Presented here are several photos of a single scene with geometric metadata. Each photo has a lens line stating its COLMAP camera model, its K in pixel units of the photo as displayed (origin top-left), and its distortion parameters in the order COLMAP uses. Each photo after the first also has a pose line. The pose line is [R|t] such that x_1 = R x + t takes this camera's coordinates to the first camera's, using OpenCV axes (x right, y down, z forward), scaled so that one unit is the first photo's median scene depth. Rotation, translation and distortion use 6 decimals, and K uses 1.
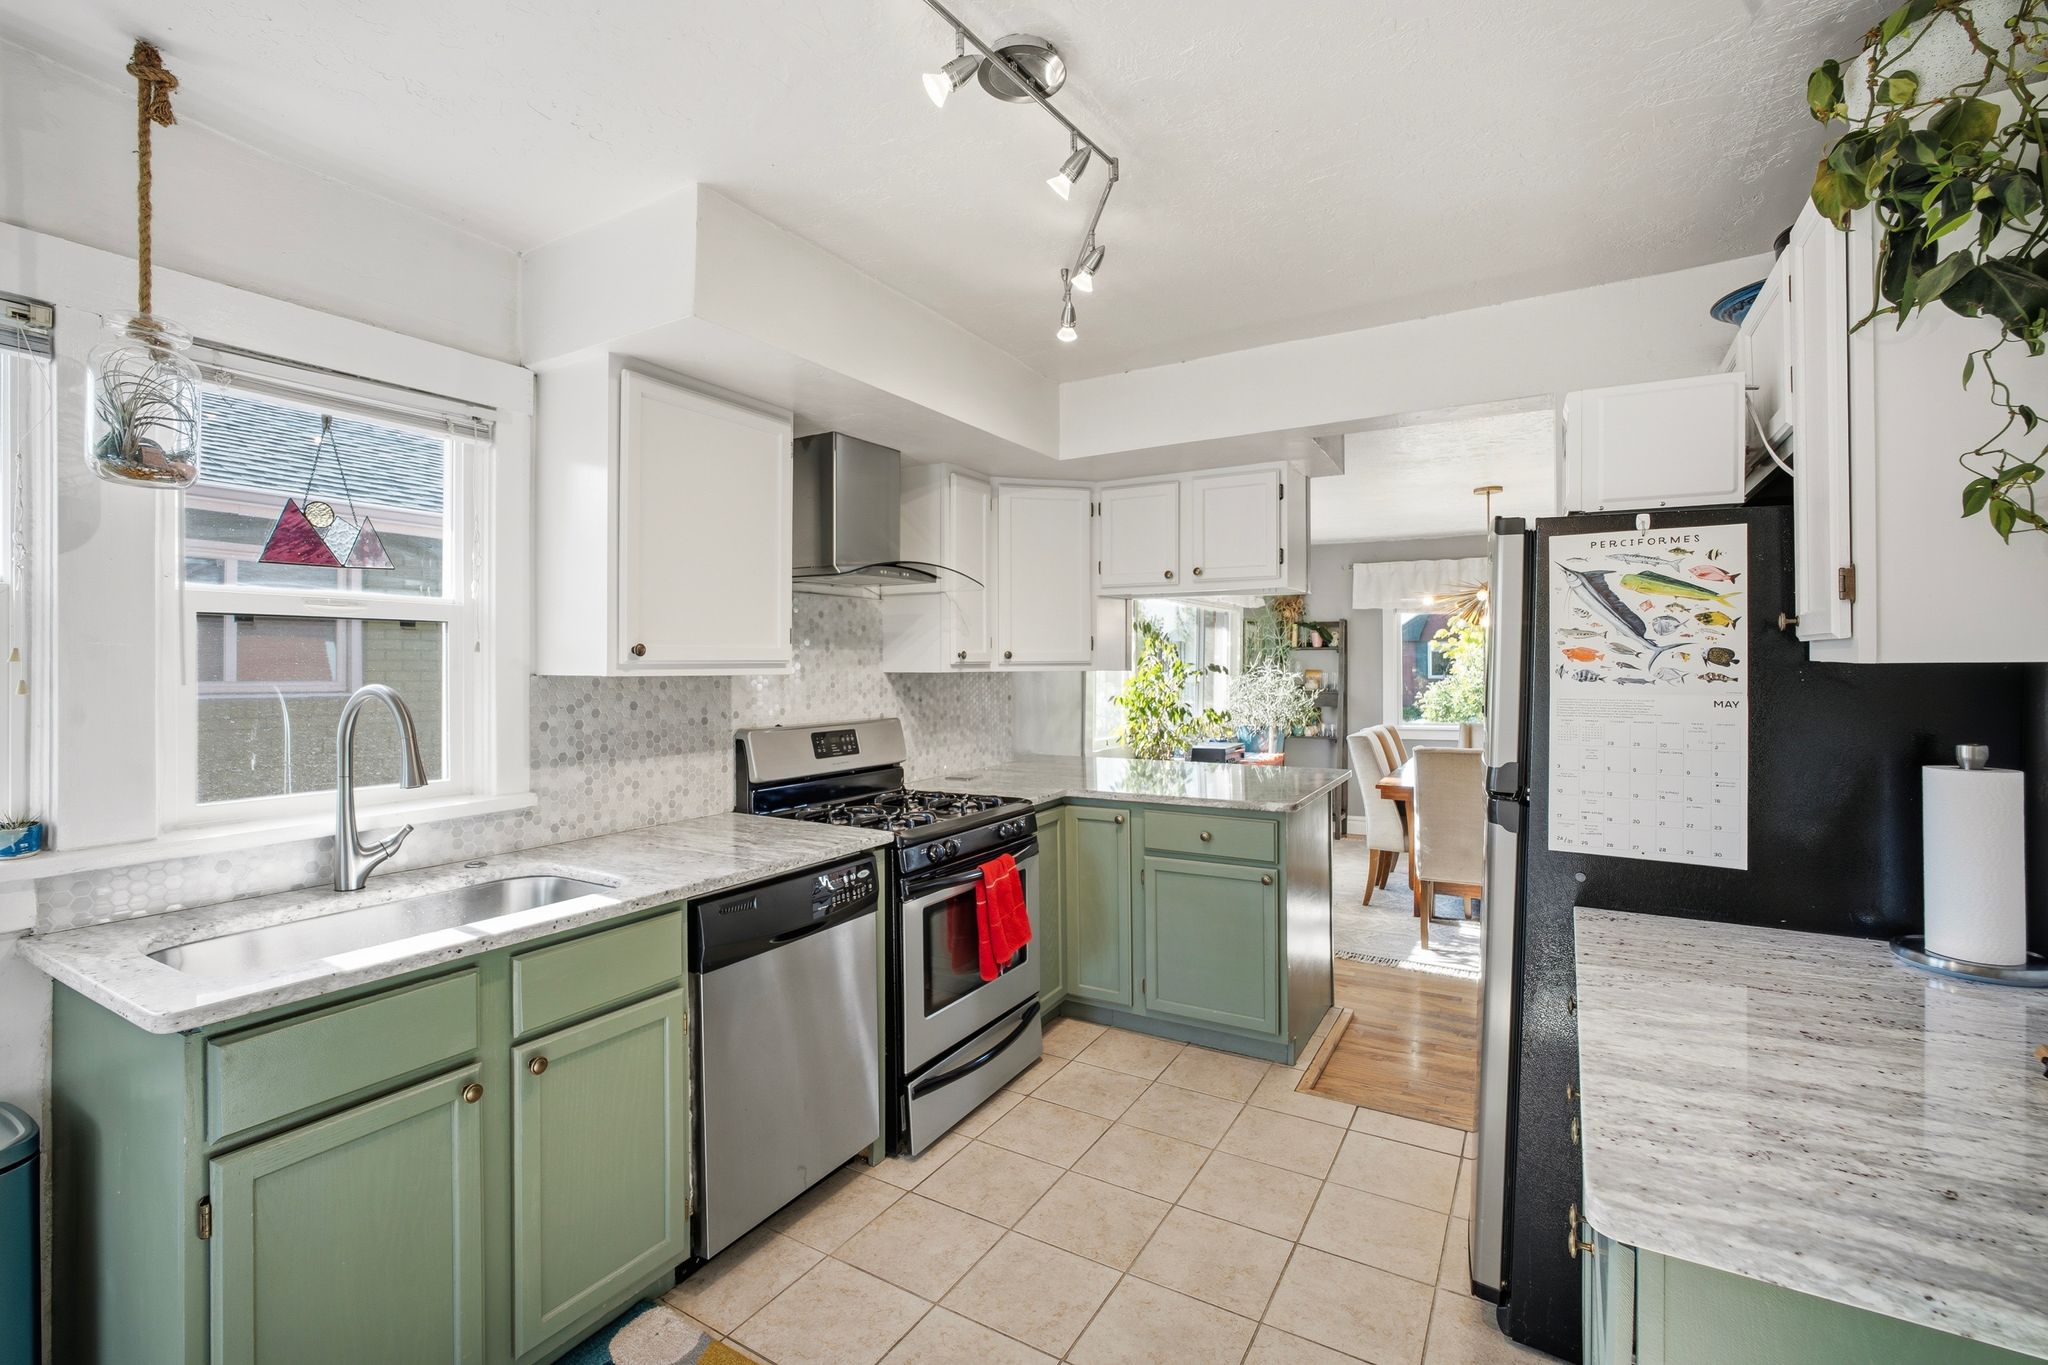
lens RADIAL K [[896.3, 0, 1018.5], [0, 896.3, 668.6], [0, 0, 1]] dist [-0.043429, 0.014357]
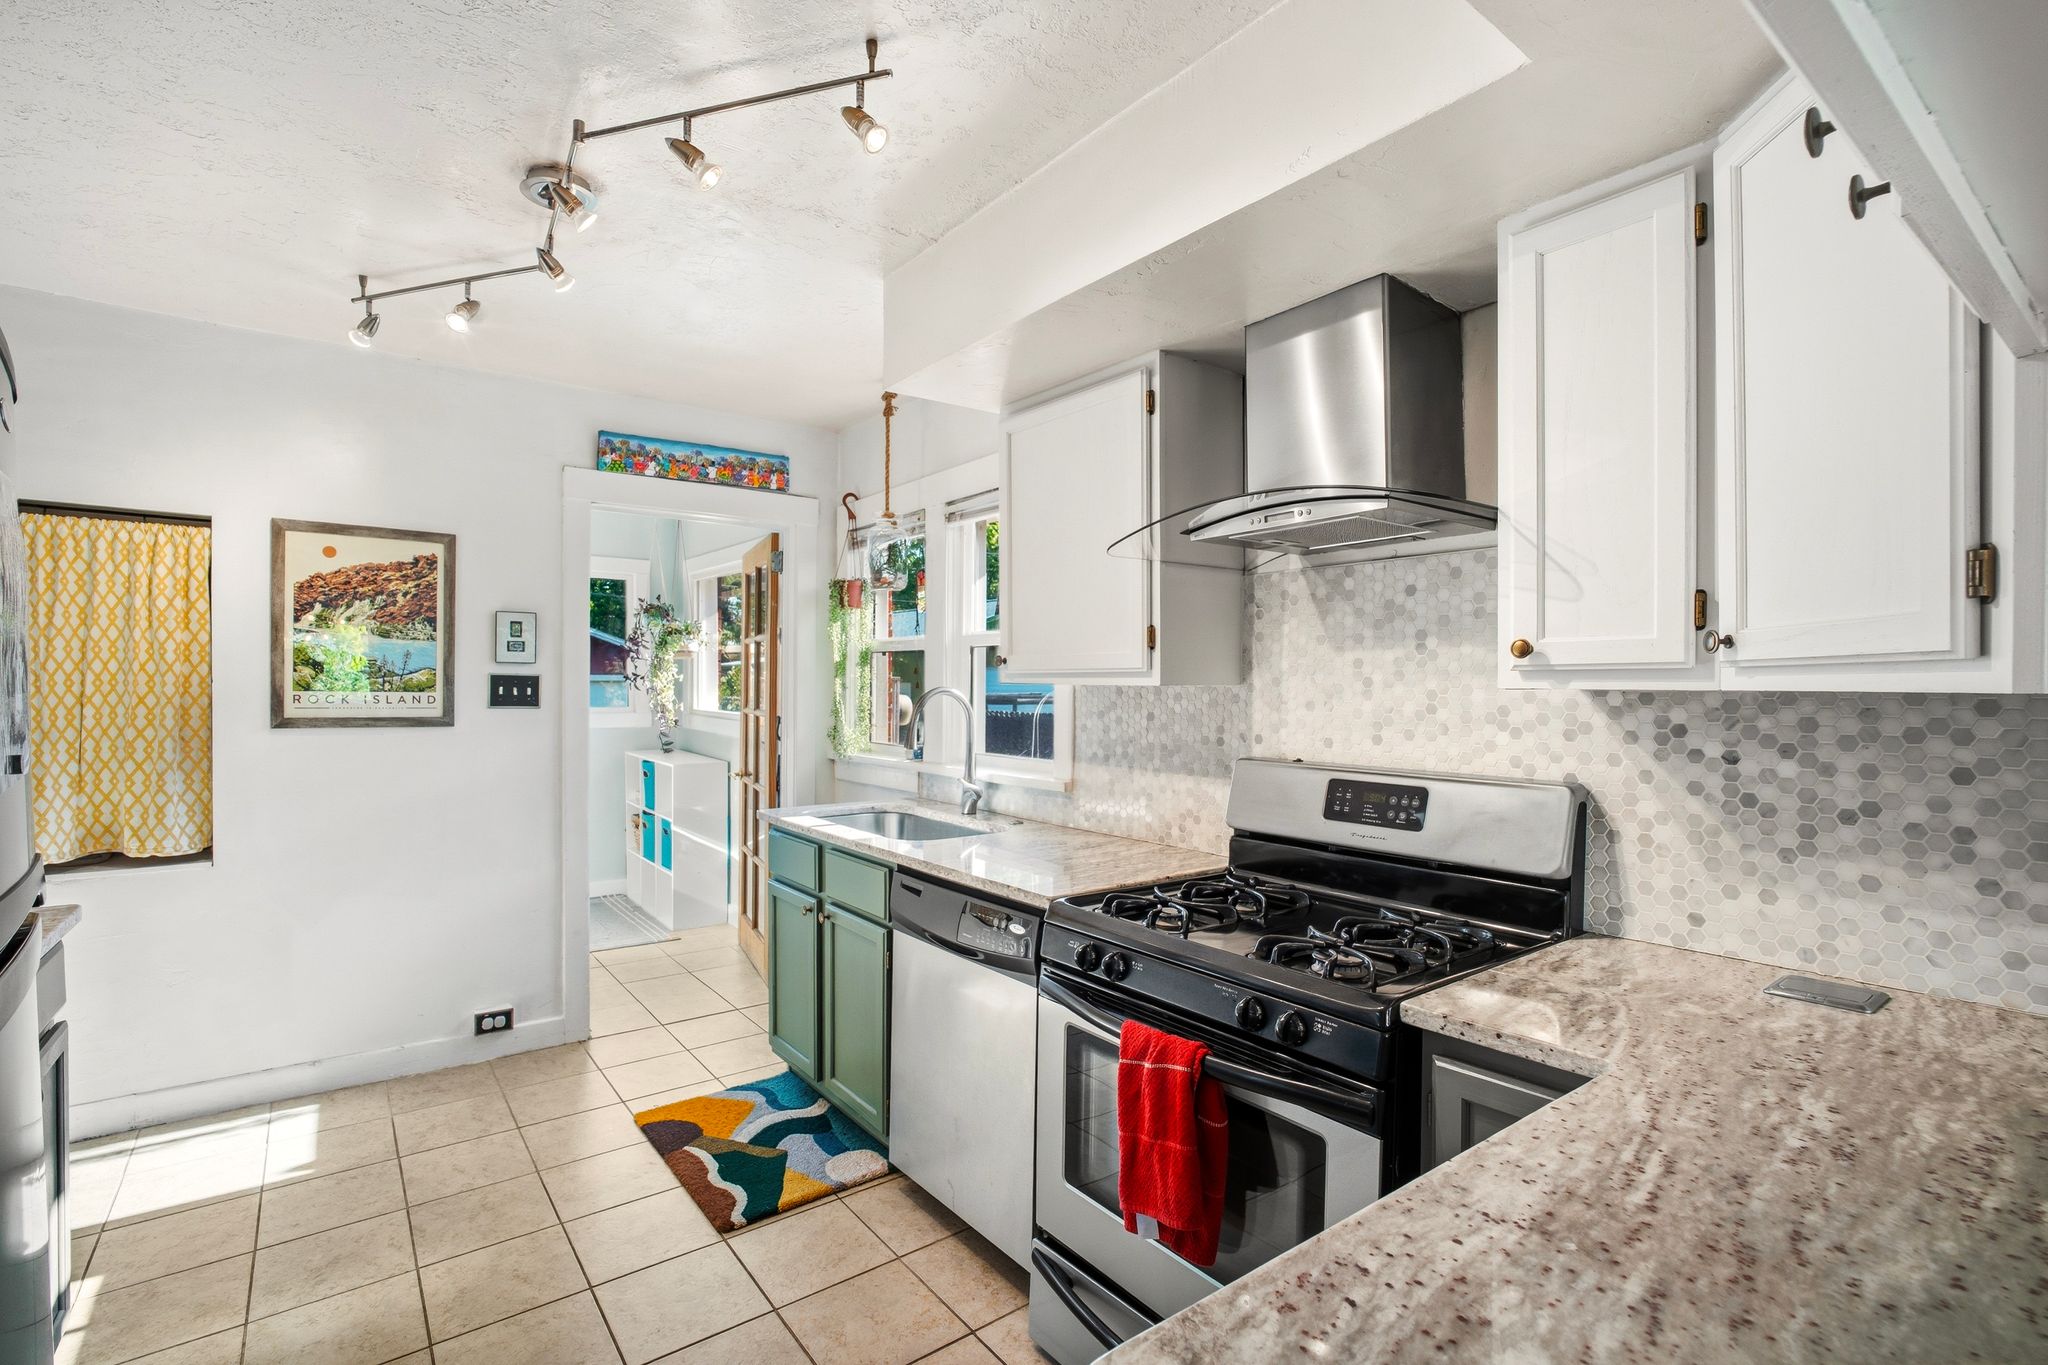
lens RADIAL K [[946.5, 0, 1015.4], [0, 946.5, 700.7], [0, 0, 1]] dist [-0.038800, 0.019131]
pose [[-0.382505, 0.018331, -0.923772, 0.666734], [-0.007943, 0.999701, 0.023127, 0.001820], [0.923919, 0.016184, -0.382245, 1.429891]]
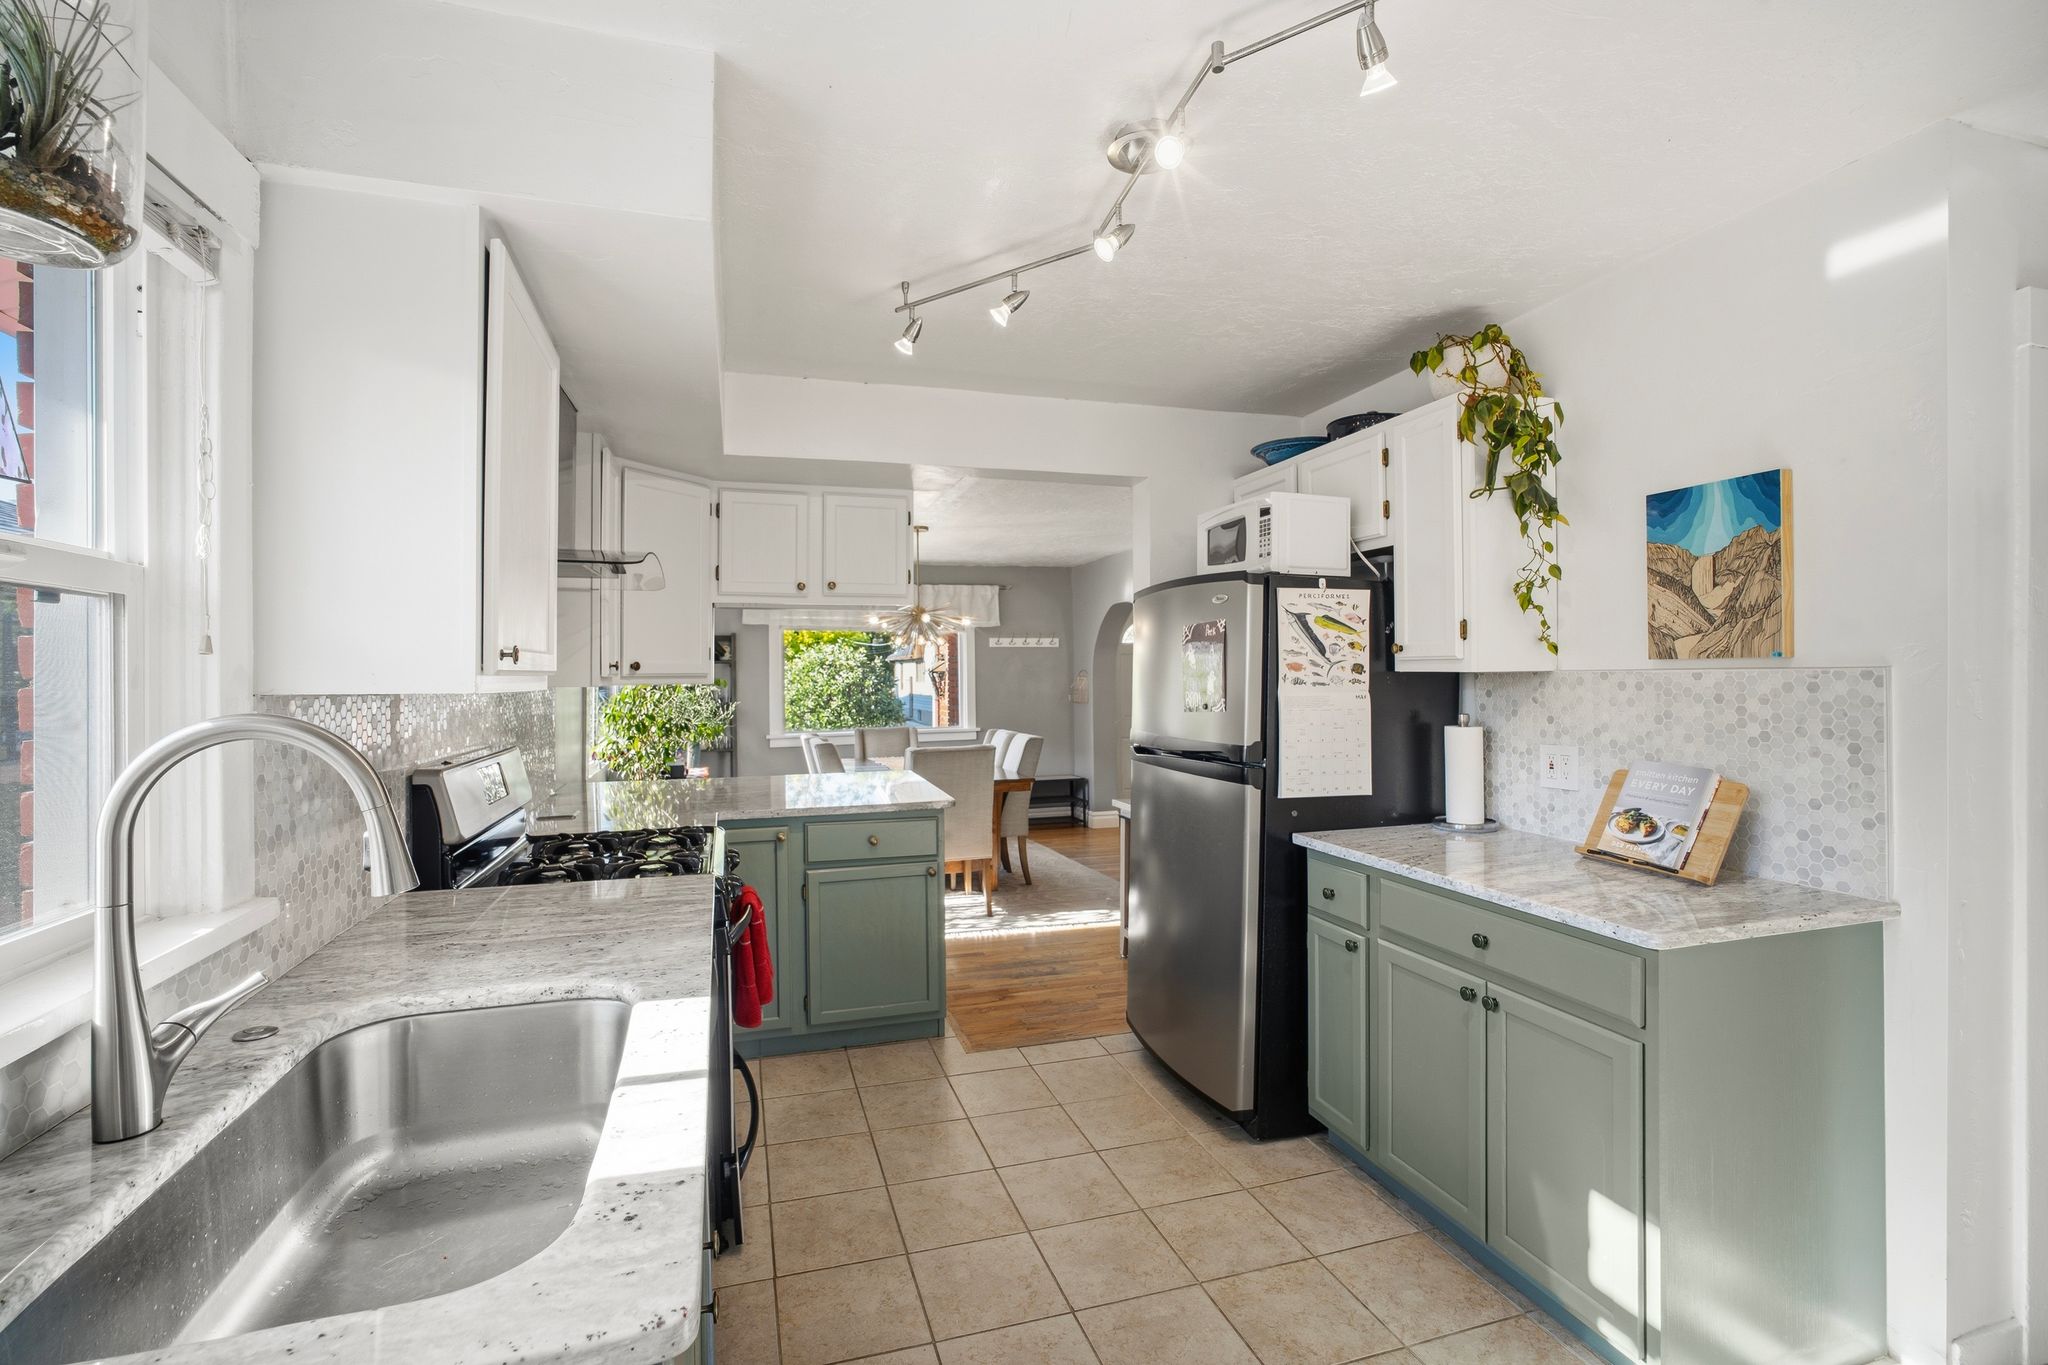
lens RADIAL K [[898.2, 0, 1011.9], [0, 898.2, 678.8], [0, 0, 1]] dist [-0.039002, 0.015479]
pose [[0.674583, -0.004993, 0.738182, -0.628128], [0.008236, 0.999966, -0.000763, 0.001081], [-0.738153, 0.006594, 0.674601, 0.240252]]
